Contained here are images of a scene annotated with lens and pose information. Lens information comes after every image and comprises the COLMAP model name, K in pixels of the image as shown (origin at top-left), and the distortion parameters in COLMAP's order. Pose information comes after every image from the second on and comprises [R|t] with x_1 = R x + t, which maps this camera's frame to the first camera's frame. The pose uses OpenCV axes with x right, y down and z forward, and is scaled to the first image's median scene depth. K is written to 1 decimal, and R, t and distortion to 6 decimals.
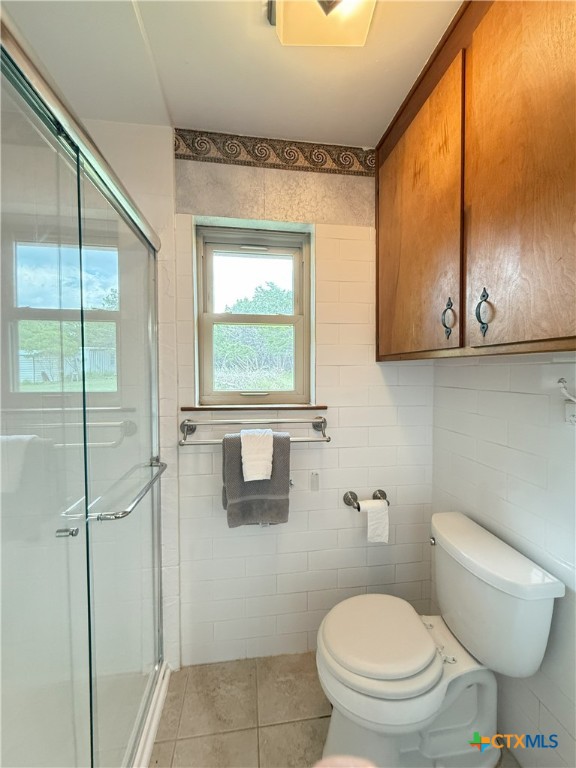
lens RADIAL K [[315.5, 0, 287.8], [0, 315.5, 381.3], [0, 0, 1]] dist [0.006639, -0.000181]
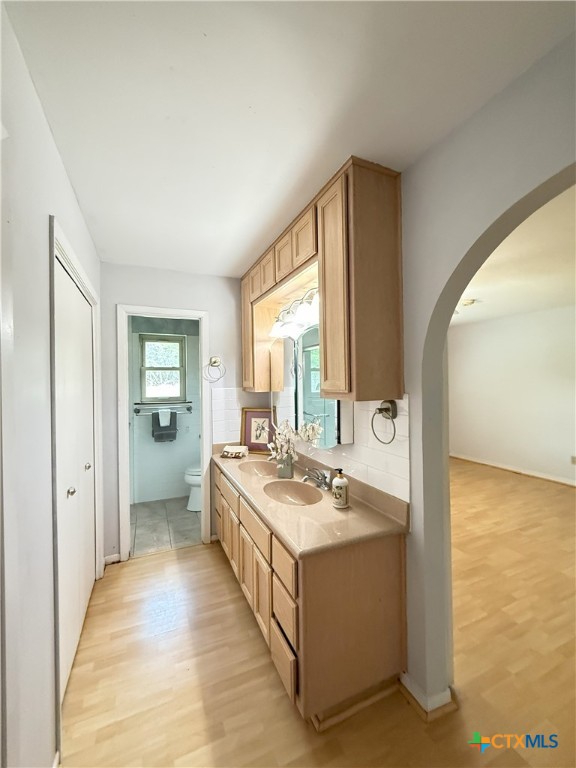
lens RADIAL K [[315.5, 0, 288.6], [0, 315.5, 382.8], [0, 0, 1]] dist [0.006639, -0.000181]
pose [[0.959141, -0.012036, 0.282672, 0.161736], [0.019705, 0.999510, -0.024303, 0.000077], [-0.282241, 0.028880, 0.958909, -1.921791]]
